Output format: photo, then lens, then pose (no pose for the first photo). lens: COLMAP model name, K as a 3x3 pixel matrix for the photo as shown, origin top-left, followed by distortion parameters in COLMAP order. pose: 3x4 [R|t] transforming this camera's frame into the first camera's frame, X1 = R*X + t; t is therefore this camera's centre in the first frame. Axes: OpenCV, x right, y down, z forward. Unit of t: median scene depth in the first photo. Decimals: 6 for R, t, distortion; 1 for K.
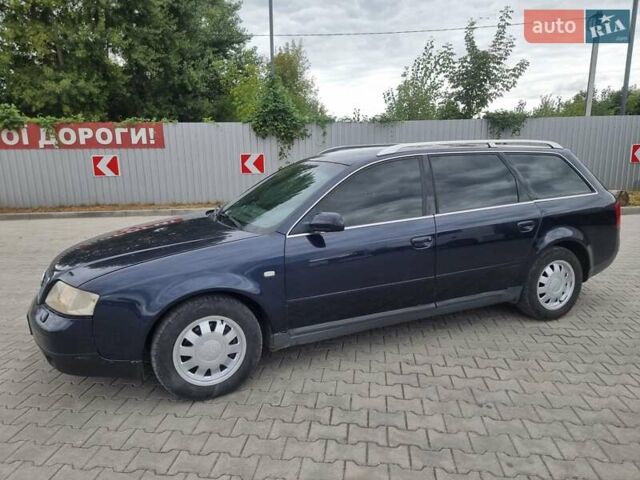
lens RADIAL K [[442.2, 0, 317.8], [0, 442.2, 235.4], [0, 0, 1]] dist [0.084974, -0.067085]
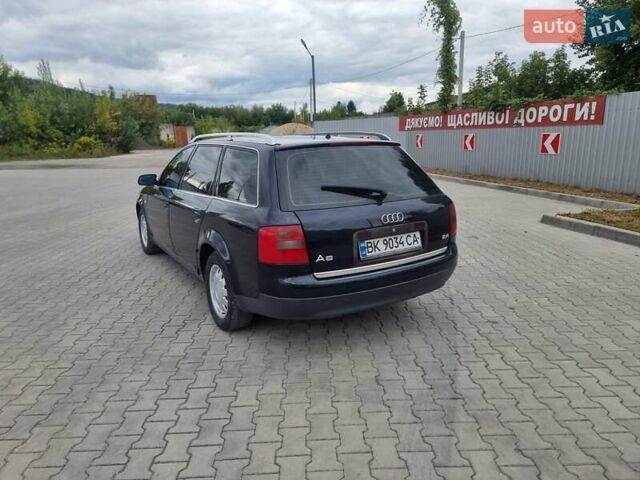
lens RADIAL K [[442.2, 0, 319.4], [0, 442.2, 244.5], [0, 0, 1]] dist [0.084974, -0.067085]
pose [[0.146125, 0.251457, -0.956774, 0.484801], [-0.172814, 0.958773, 0.225588, -0.077948], [0.974055, 0.132380, 0.183556, 0.348539]]
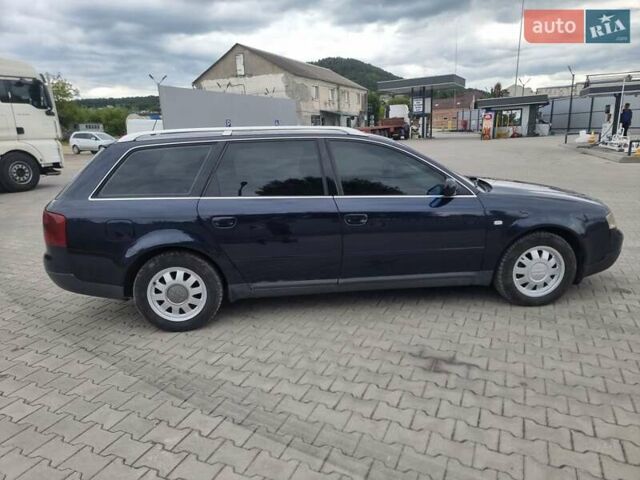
lens RADIAL K [[442.2, 0, 317.6], [0, 442.2, 243.6], [0, 0, 1]] dist [0.084974, -0.067085]
pose [[-0.952829, -0.026899, 0.302314, -0.065544], [0.106816, 0.902619, 0.416976, -0.137373], [-0.284091, 0.429599, -0.857168, 0.705068]]
